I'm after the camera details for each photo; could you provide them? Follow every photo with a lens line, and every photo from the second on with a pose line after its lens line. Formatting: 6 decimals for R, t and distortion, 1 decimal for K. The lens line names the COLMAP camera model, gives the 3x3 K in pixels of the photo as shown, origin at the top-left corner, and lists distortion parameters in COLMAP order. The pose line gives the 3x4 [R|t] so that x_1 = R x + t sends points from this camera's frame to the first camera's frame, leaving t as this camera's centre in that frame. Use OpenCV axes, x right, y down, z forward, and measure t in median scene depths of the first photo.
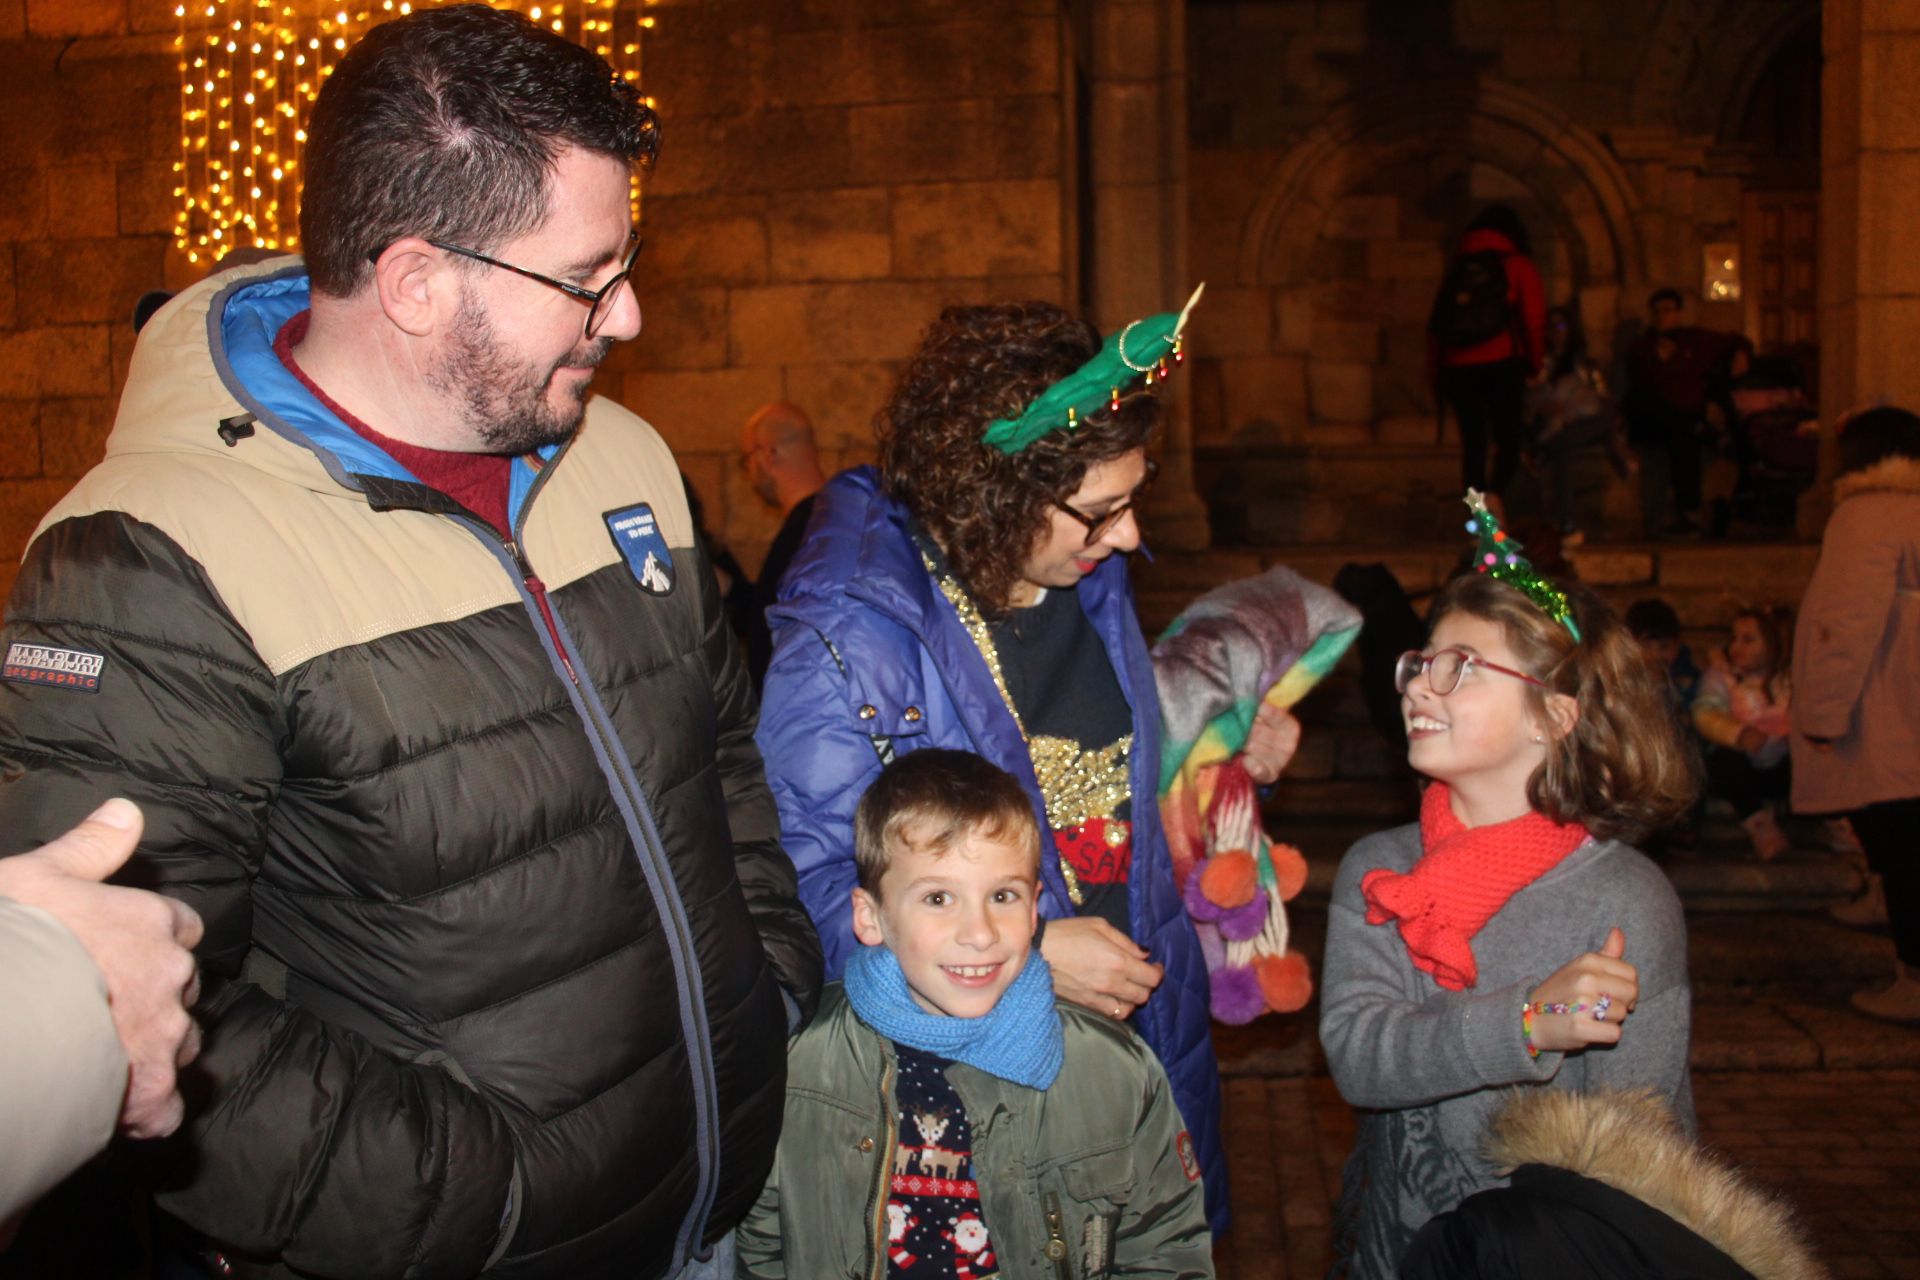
lens RADIAL K [[1578.5, 0, 966.0], [0, 1578.5, 632.8], [0, 0, 1]] dist [-0.181001, 0.165004]
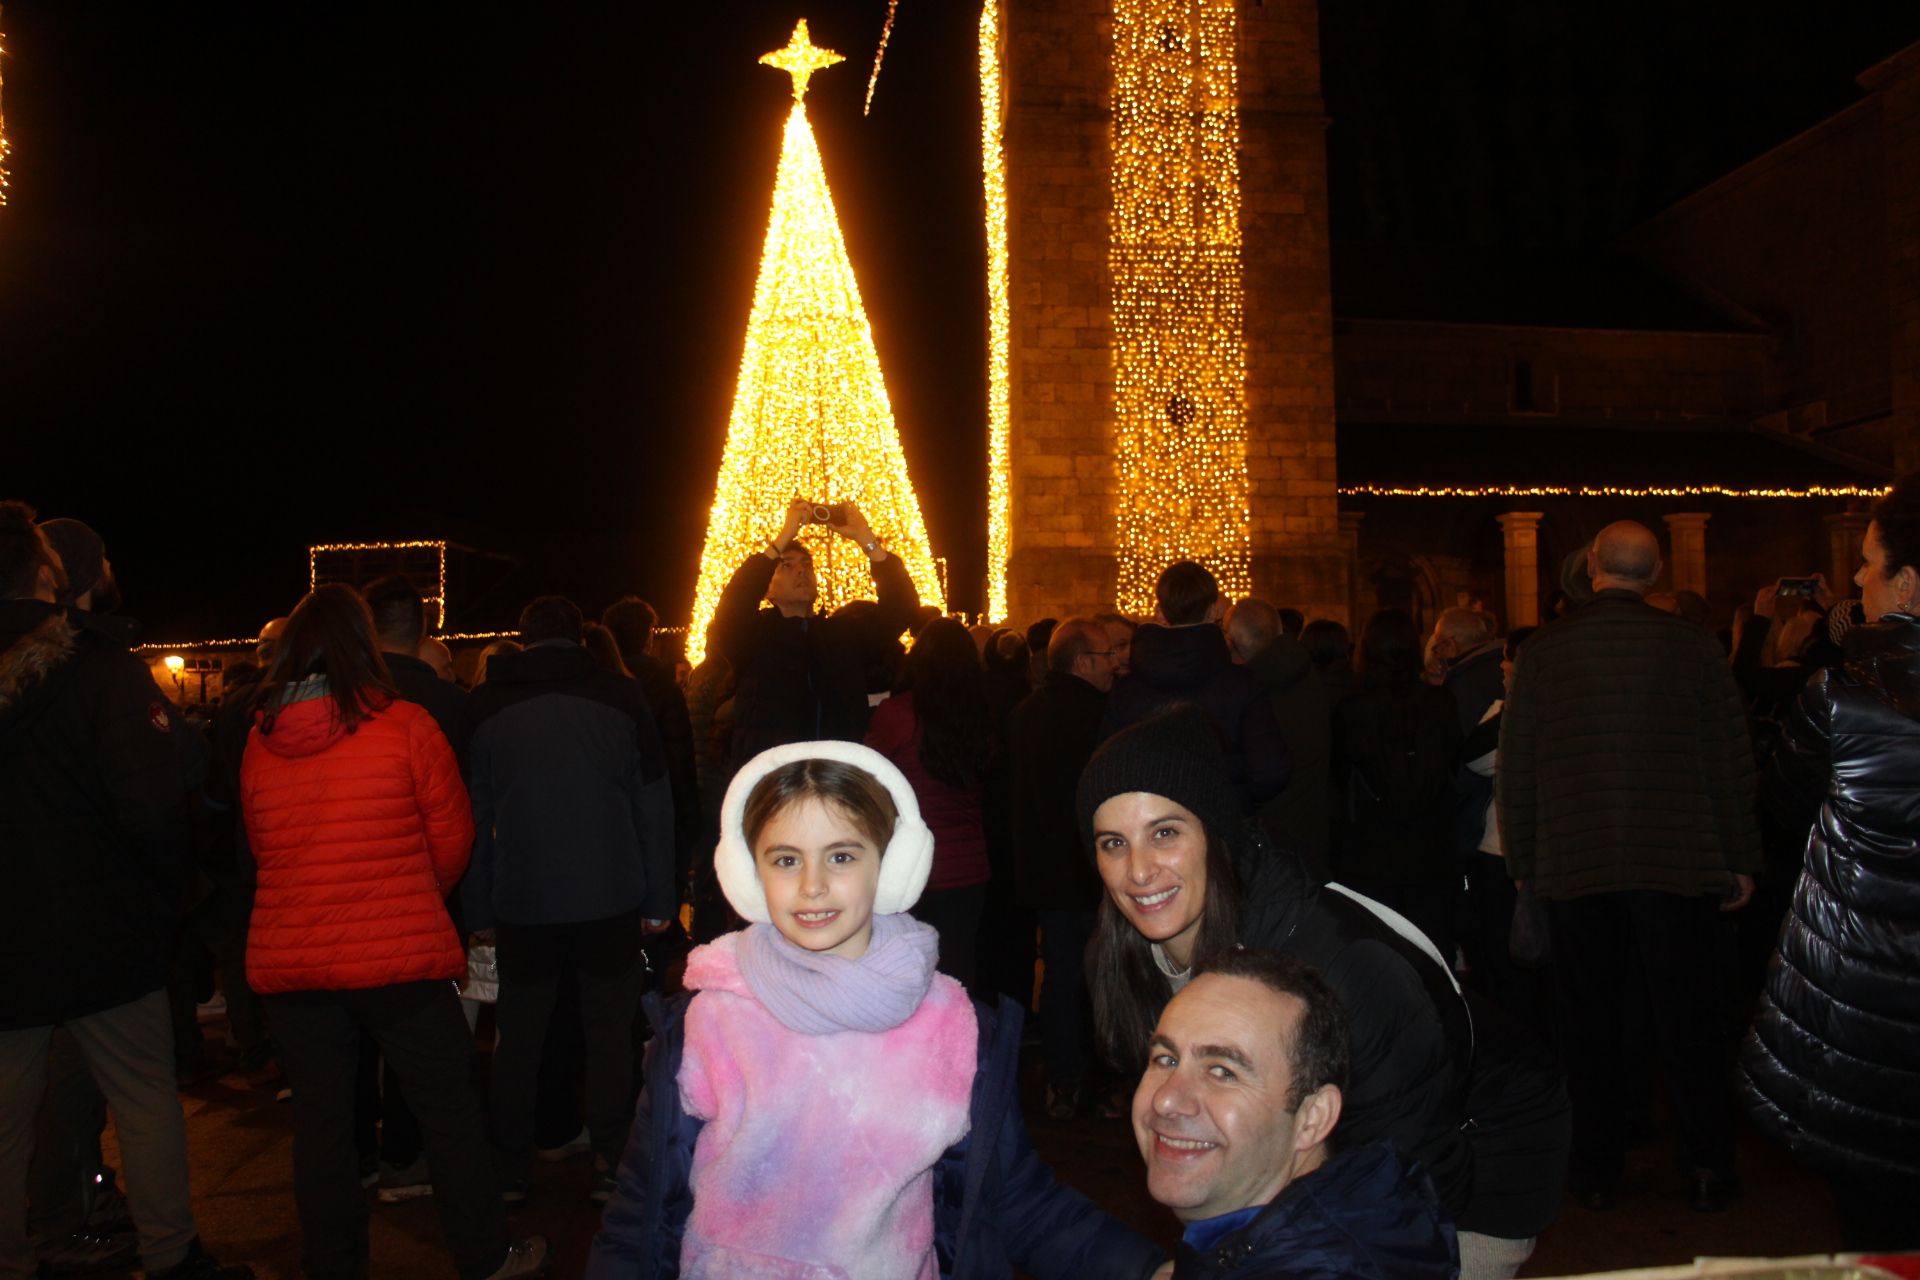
lens RADIAL K [[1578.5, 0, 966.0], [0, 1578.5, 632.8], [0, 0, 1]] dist [-0.181001, 0.165004]
pose [[0.971413, 0.017151, 0.236775, -1.769412], [0.008226, 0.994356, -0.105777, 0.201394], [-0.237252, 0.104701, 0.965789, -2.572429]]
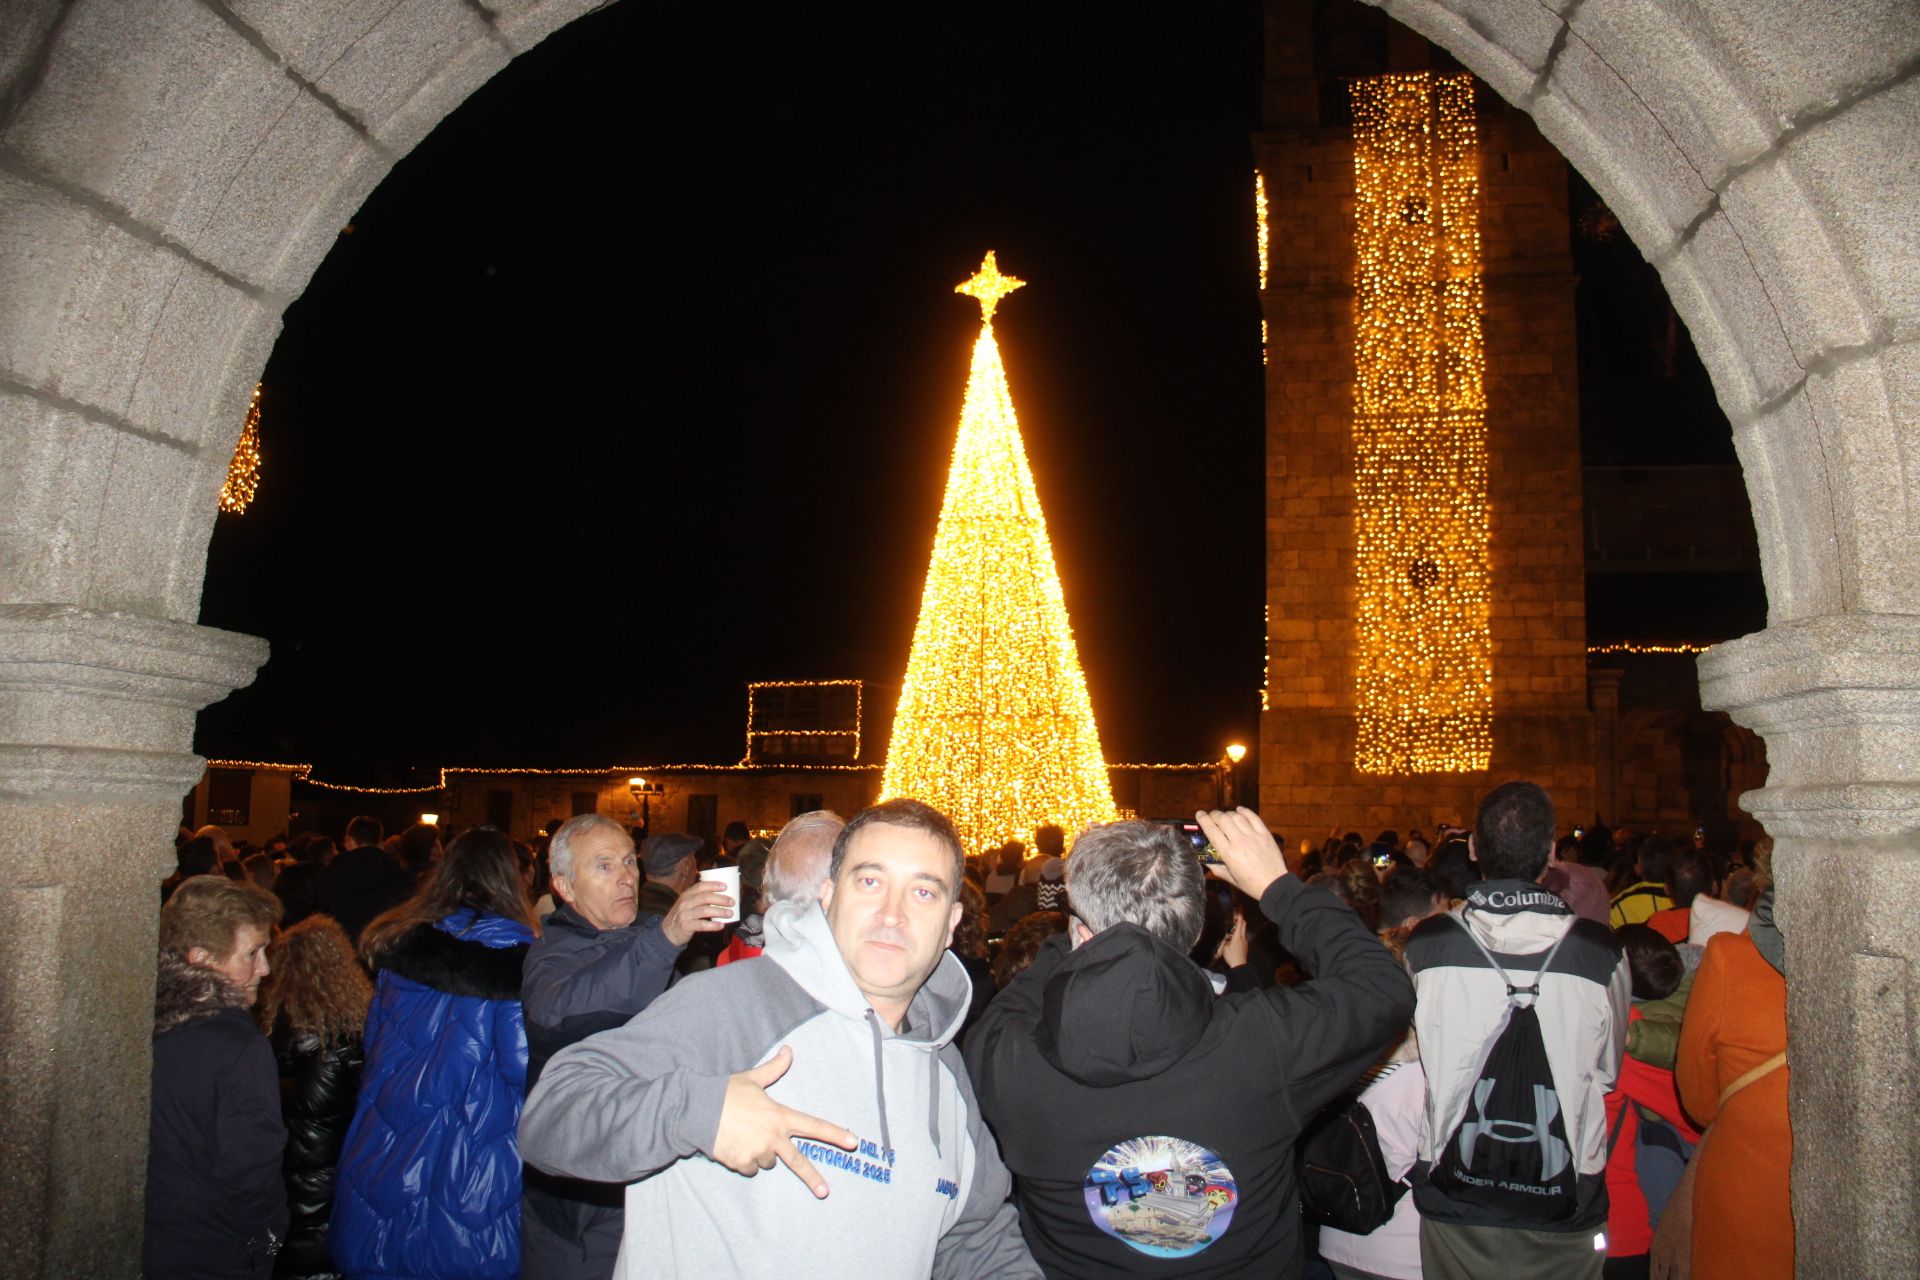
lens RADIAL K [[1578.5, 0, 966.0], [0, 1578.5, 632.8], [0, 0, 1]] dist [-0.181001, 0.165004]
pose [[0.993526, 0.025552, -0.110695, -1.062686], [-0.044368, 0.984269, -0.171018, 0.123509], [0.104584, 0.174822, 0.979030, -2.966127]]
